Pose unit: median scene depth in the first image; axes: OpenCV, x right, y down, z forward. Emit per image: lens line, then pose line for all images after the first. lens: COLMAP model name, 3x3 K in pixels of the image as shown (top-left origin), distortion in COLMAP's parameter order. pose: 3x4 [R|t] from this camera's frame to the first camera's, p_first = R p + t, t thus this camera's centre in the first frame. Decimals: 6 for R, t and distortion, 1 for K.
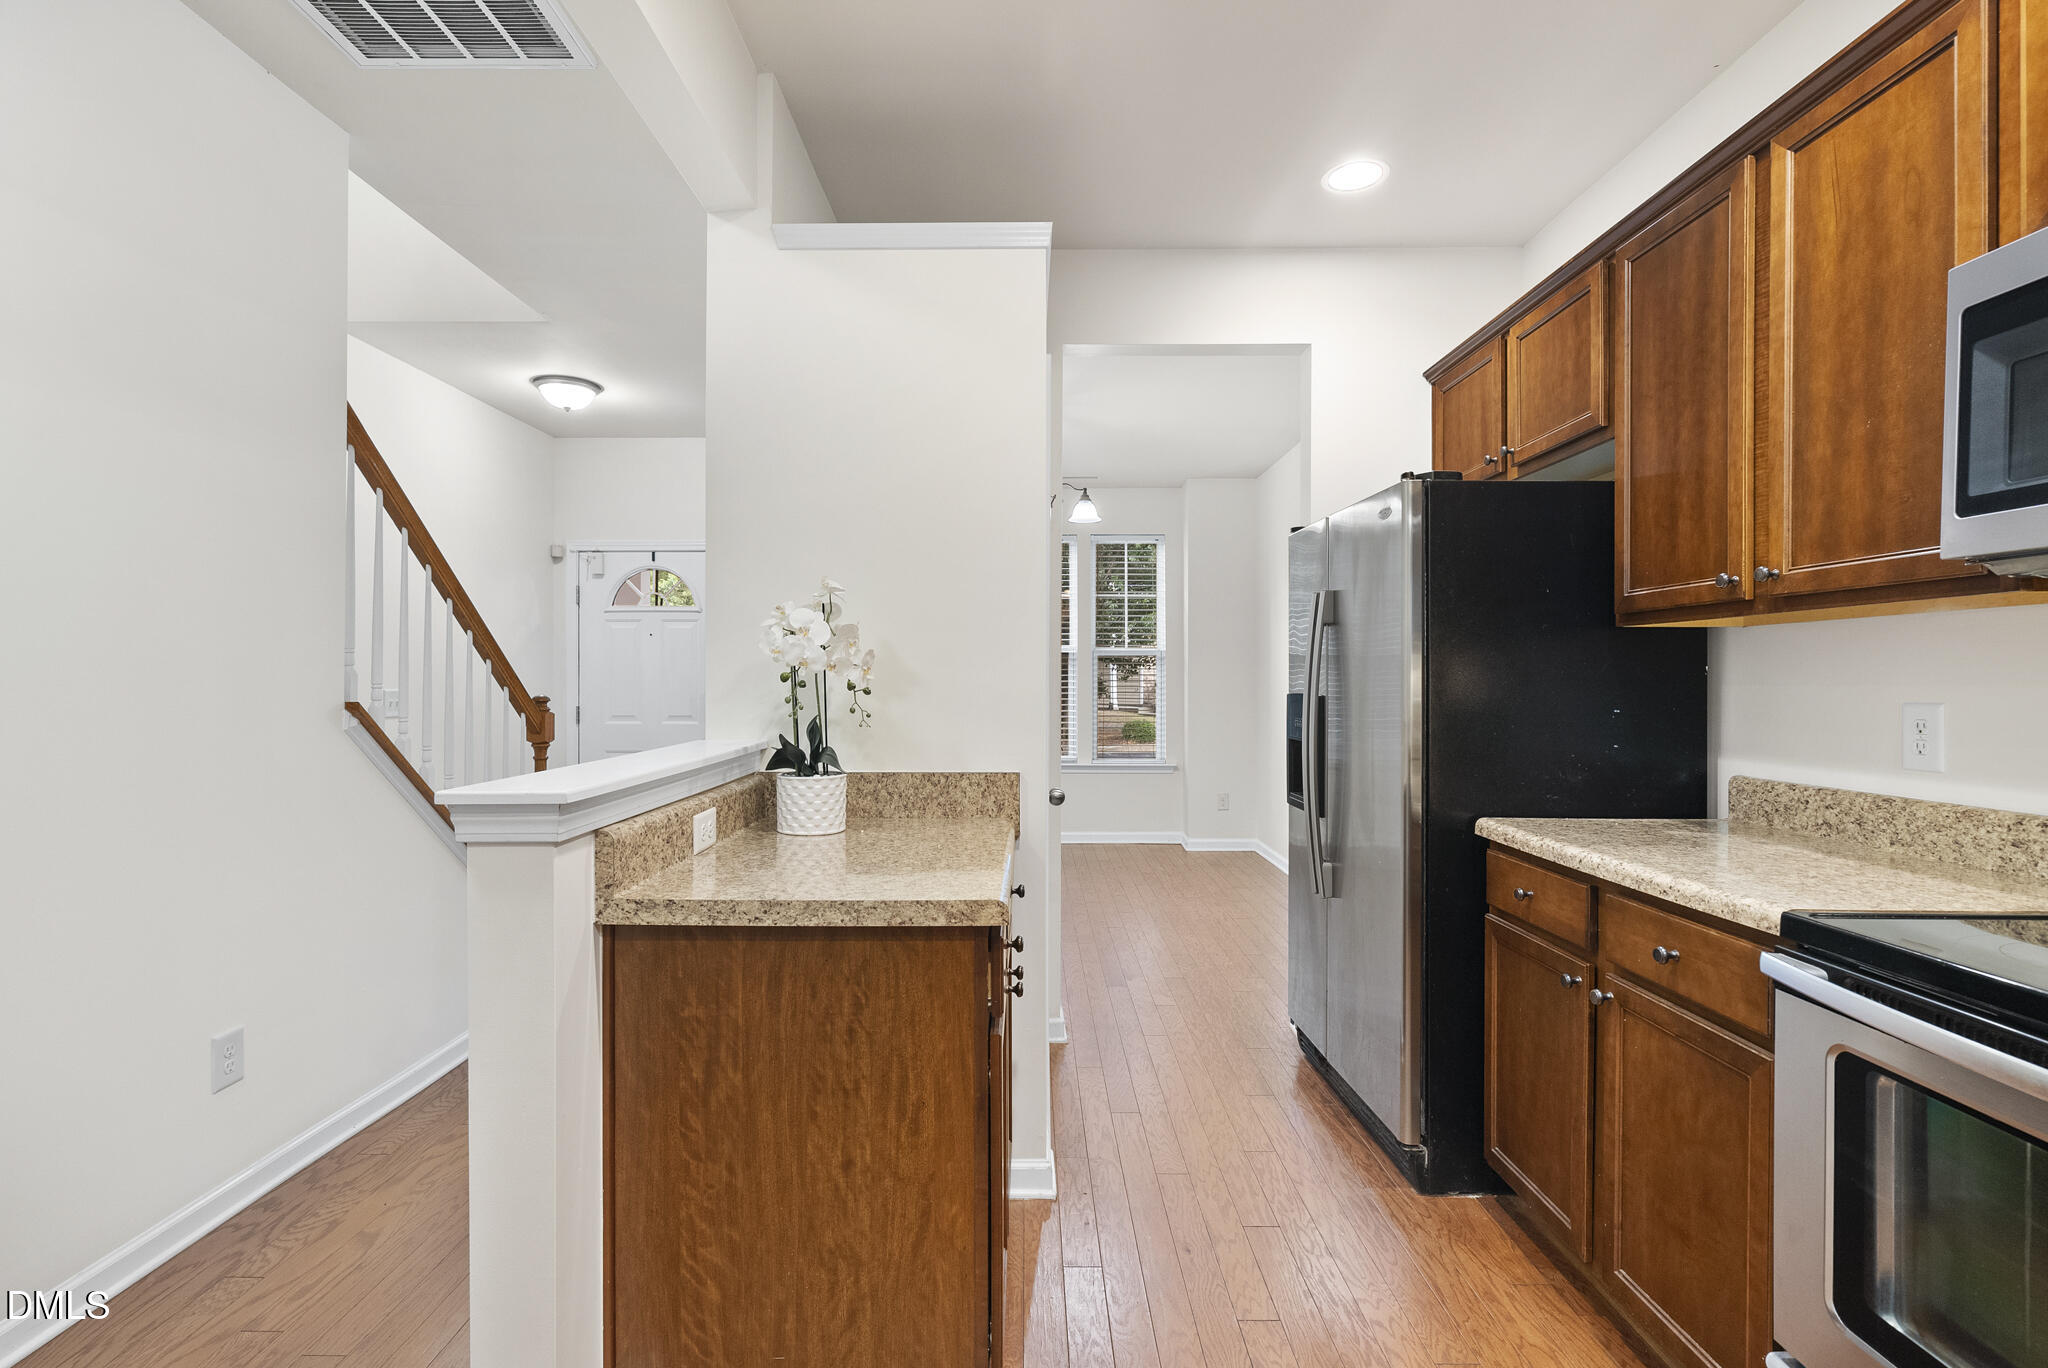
lens RADIAL K [[958.5, 0, 1024.0], [0, 958.5, 684.0], [0, 0, 1]] dist [-0.002061, 0.001620]
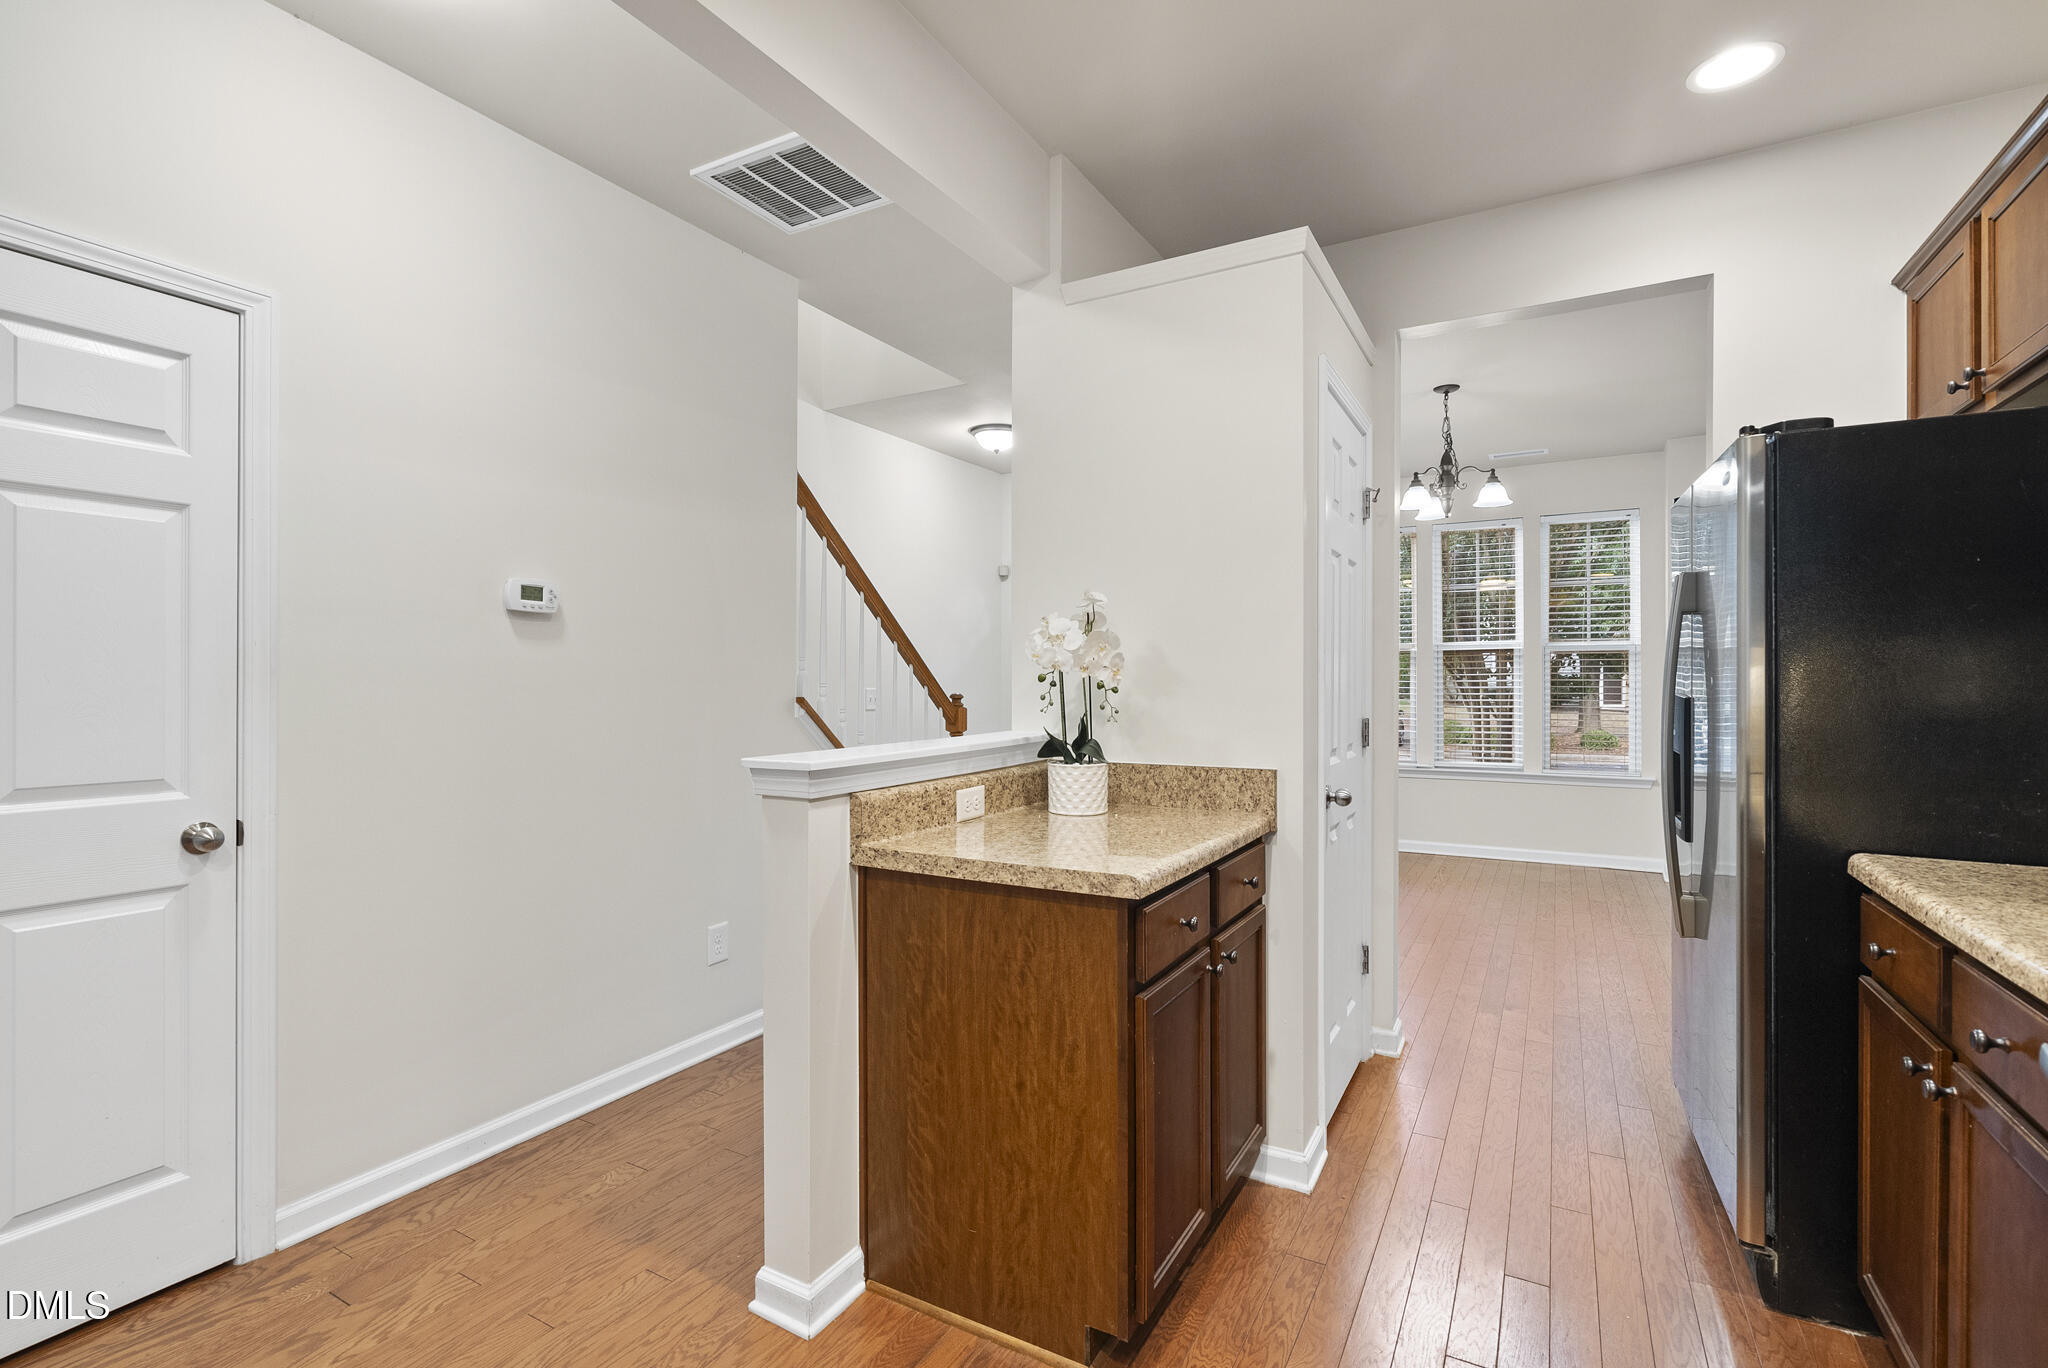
lens RADIAL K [[958.5, 0, 1024.0], [0, 958.5, 684.0], [0, 0, 1]] dist [-0.002061, 0.001620]
pose [[0.869168, 0.000069, -0.494517, 0.374104], [0.000138, 1.000000, 0.000382, -0.000124], [0.494517, -0.000401, 0.869168, -0.034249]]
